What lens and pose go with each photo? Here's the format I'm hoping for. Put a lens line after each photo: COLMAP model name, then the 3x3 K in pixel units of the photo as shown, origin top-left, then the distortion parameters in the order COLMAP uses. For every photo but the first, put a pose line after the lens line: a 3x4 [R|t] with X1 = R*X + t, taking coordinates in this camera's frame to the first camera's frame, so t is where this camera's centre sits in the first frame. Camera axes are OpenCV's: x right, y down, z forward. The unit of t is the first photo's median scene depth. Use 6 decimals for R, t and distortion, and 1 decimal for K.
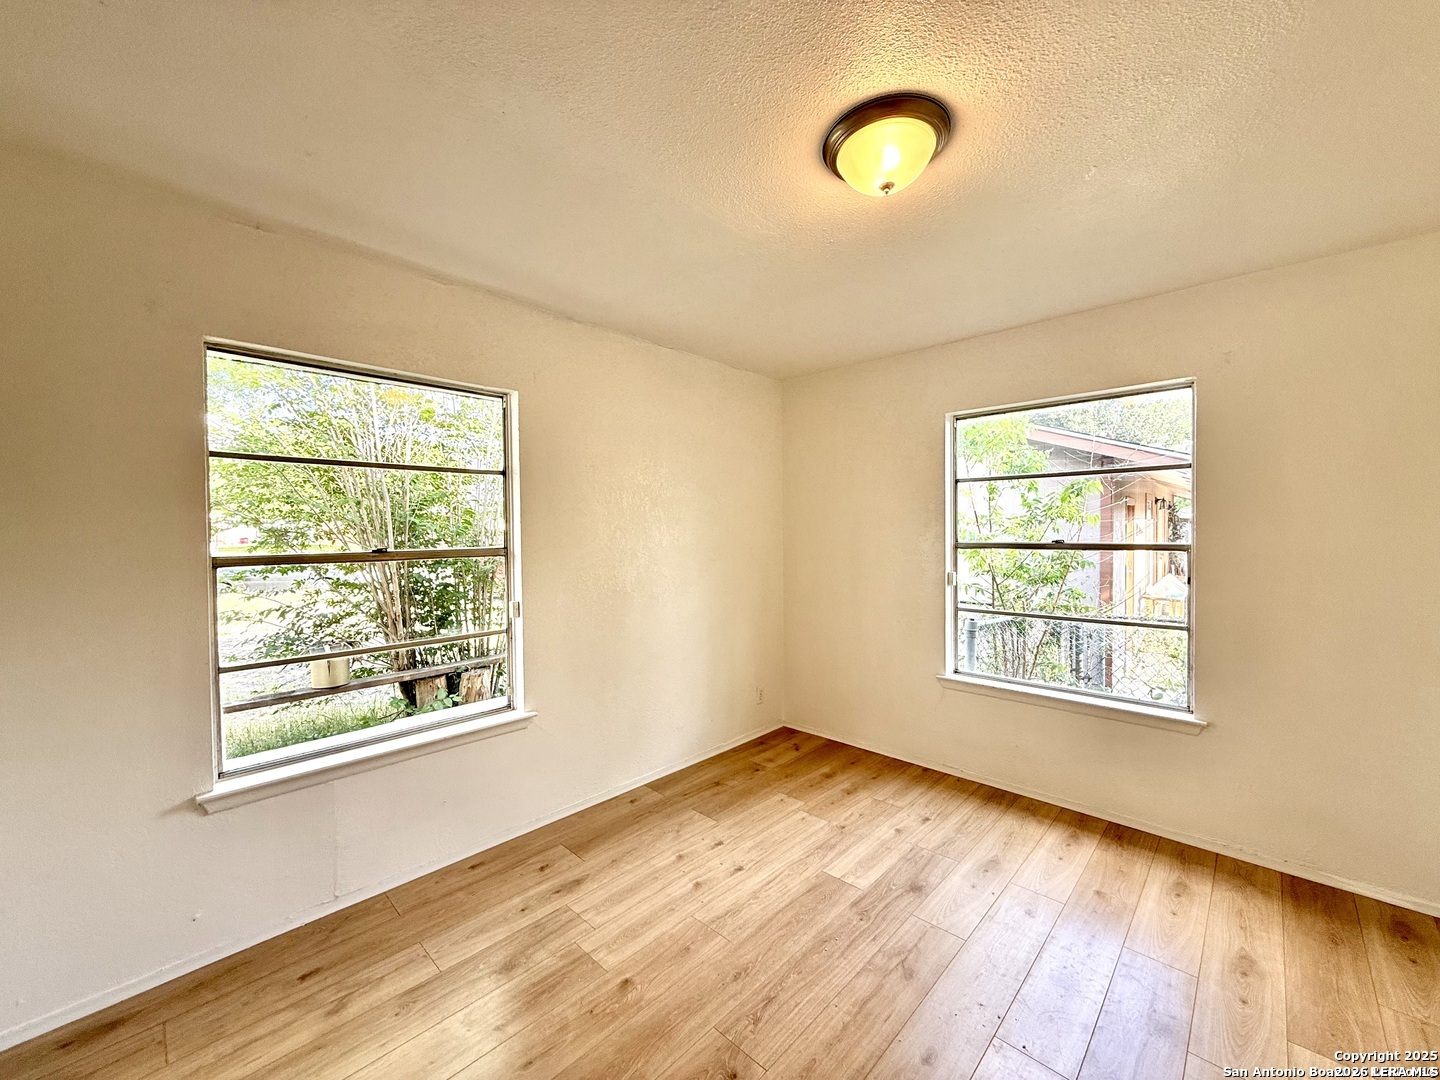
lens RADIAL K [[579.0, 0, 714.6], [0, 579.0, 542.9], [0, 0, 1]] dist [-0.001297, -0.000243]
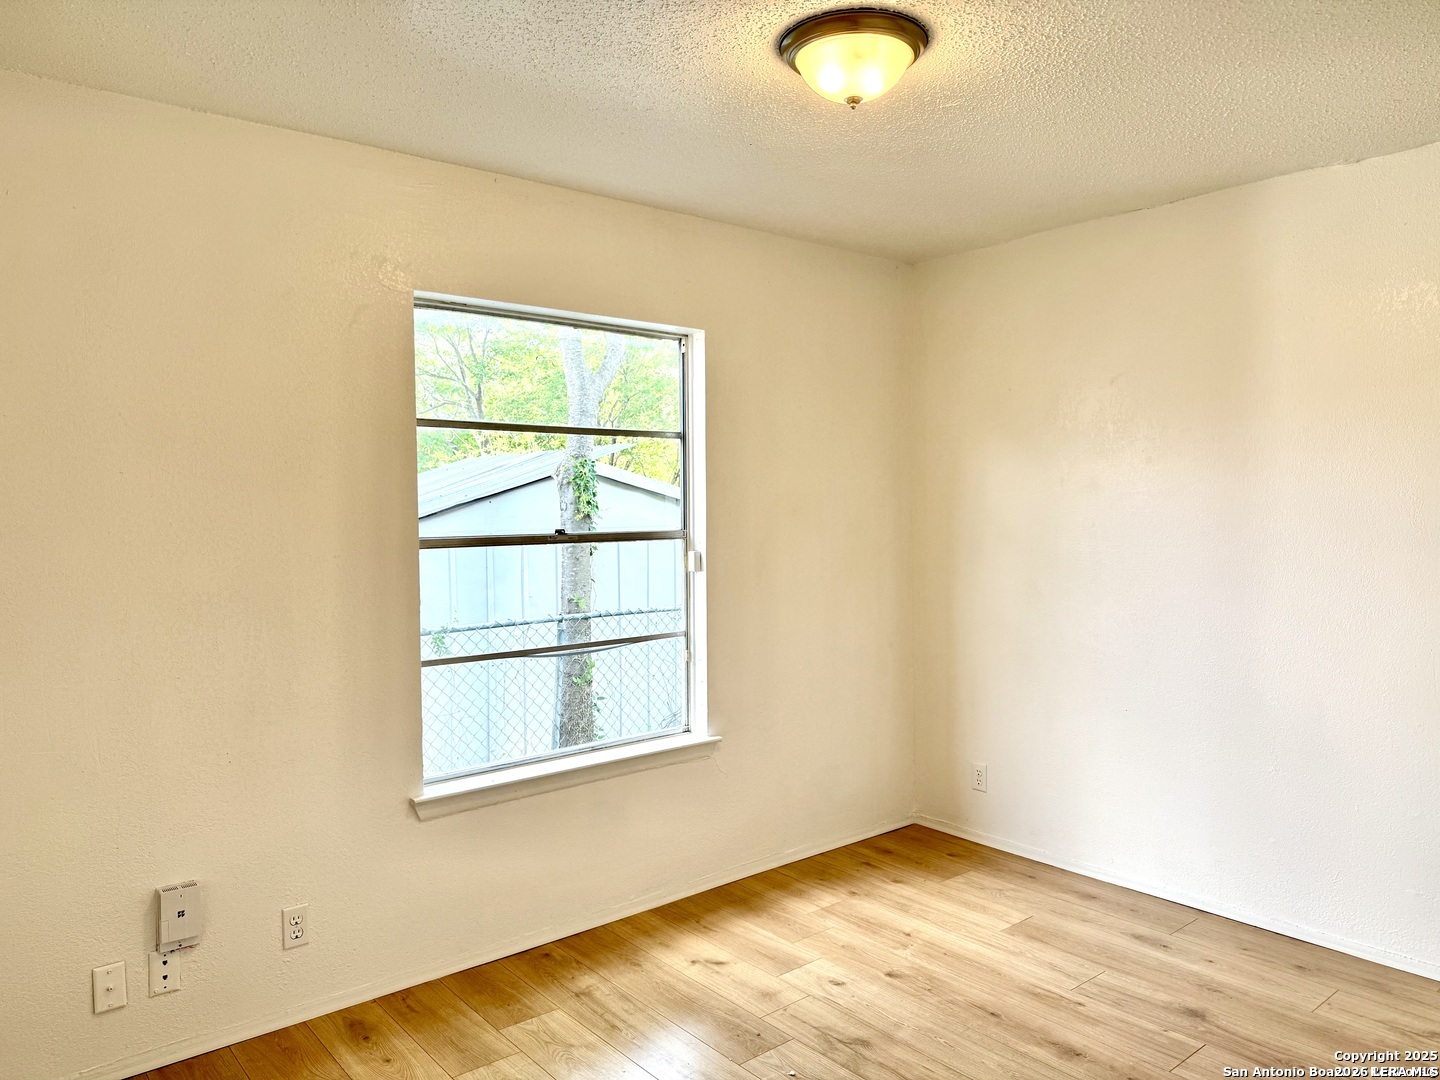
lens RADIAL K [[838.2, 0, 718.0], [0, 838.2, 538.3], [0, 0, 1]] dist [0.000727, 0.000827]
pose [[0.984862, 0.001764, -0.173329, -0.163627], [0.000905, 0.999882, 0.015316, 0.005585], [0.173336, -0.015241, 0.984745, -0.182459]]
